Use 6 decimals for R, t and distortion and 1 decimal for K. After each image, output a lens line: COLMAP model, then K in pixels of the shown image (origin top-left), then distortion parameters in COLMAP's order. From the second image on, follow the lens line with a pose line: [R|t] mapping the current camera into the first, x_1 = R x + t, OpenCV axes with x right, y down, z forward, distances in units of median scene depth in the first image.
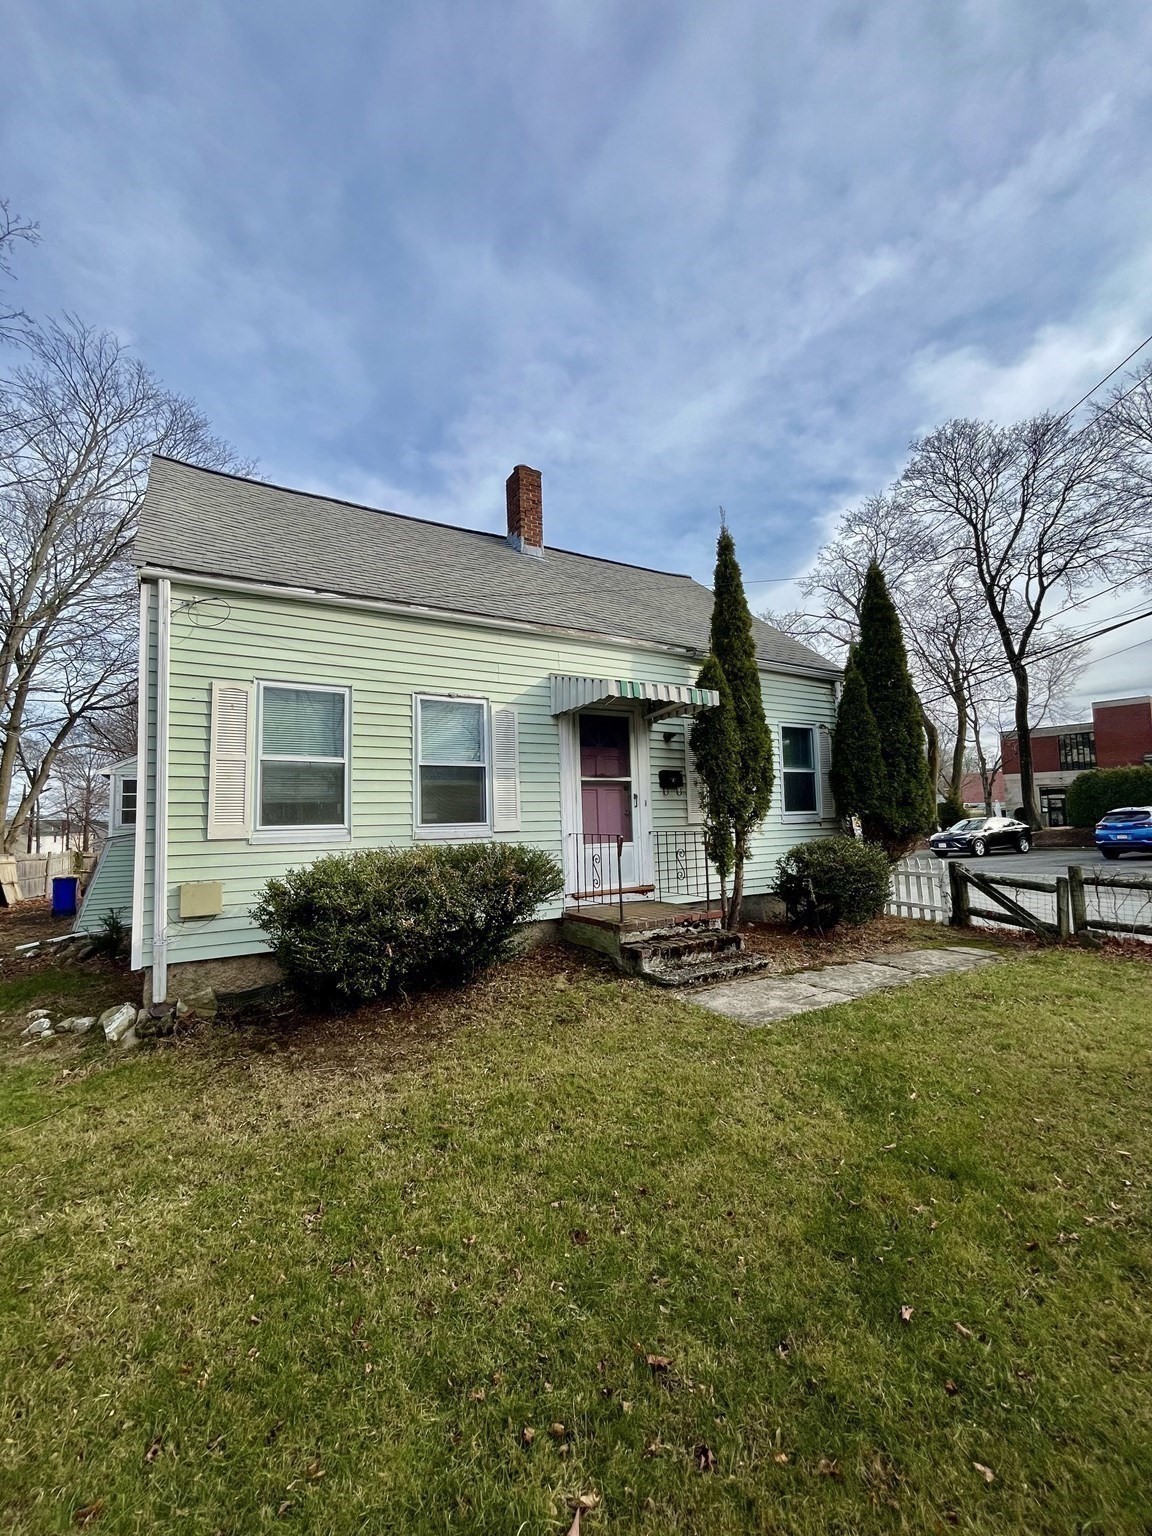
lens RADIAL K [[616.5, 0, 576.0], [0, 616.5, 768.0], [0, 0, 1]] dist [-0.012580, 0.000031]
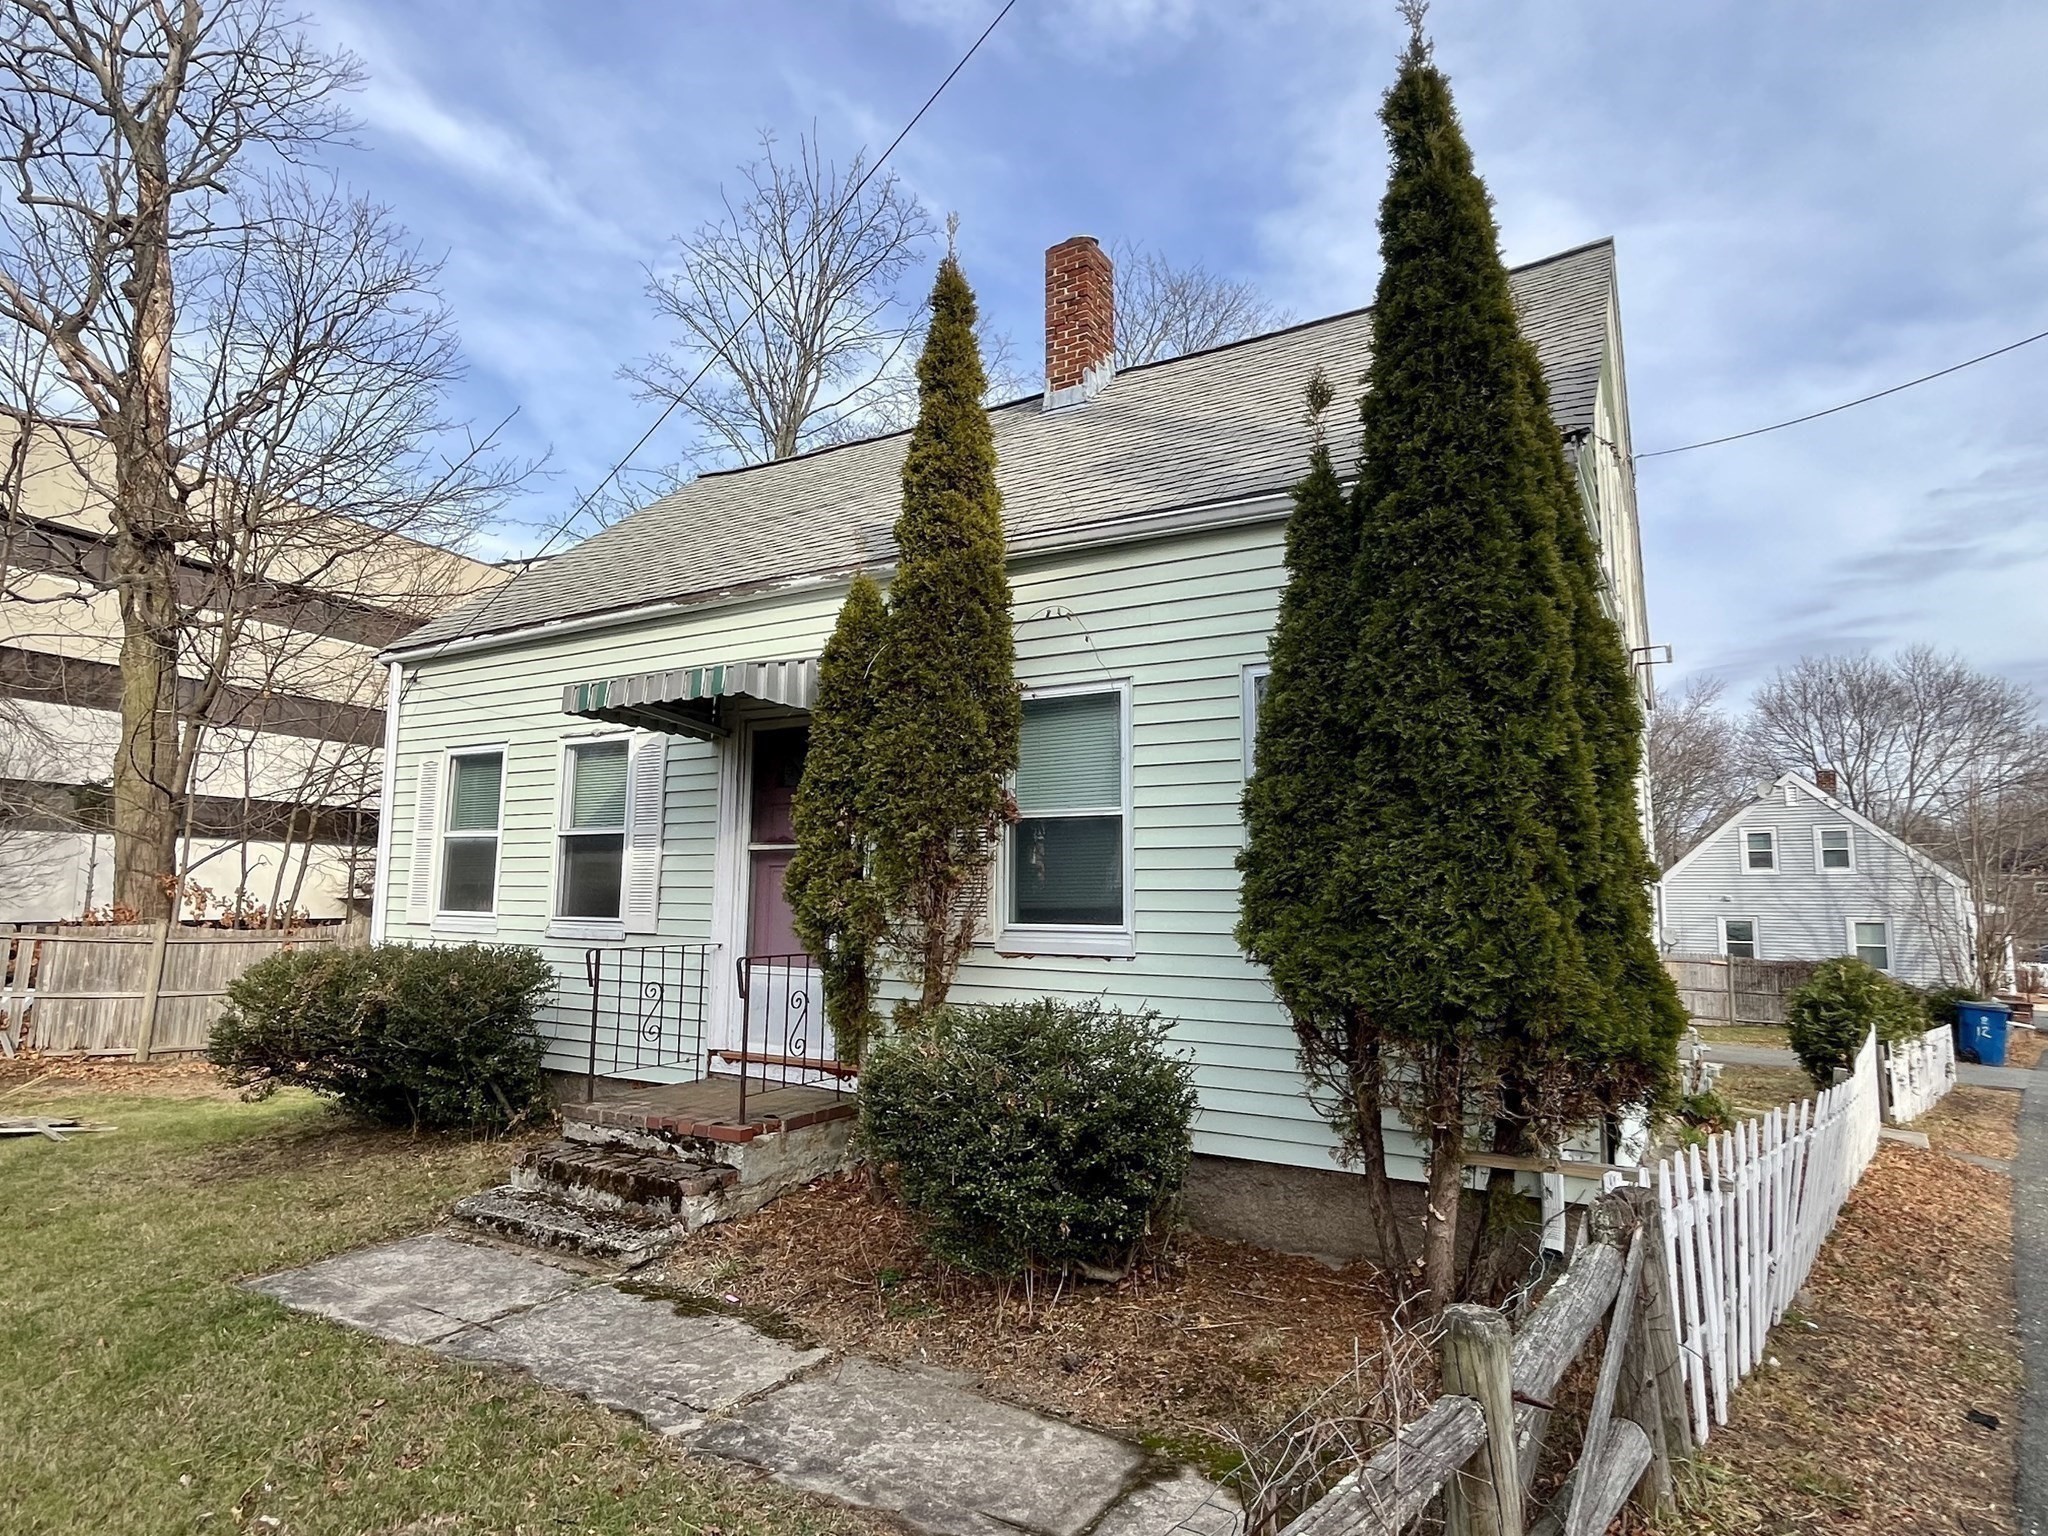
lens RADIAL K [[1130.7, 0, 1024.0], [0, 1130.7, 768.0], [0, 0, 1]] dist [-0.002697, -0.001297]
pose [[0.481943, -0.072155, -0.873227, 1.212952], [0.046186, 0.997310, -0.056917, 0.018098], [0.874985, -0.012900, 0.483979, 0.850457]]
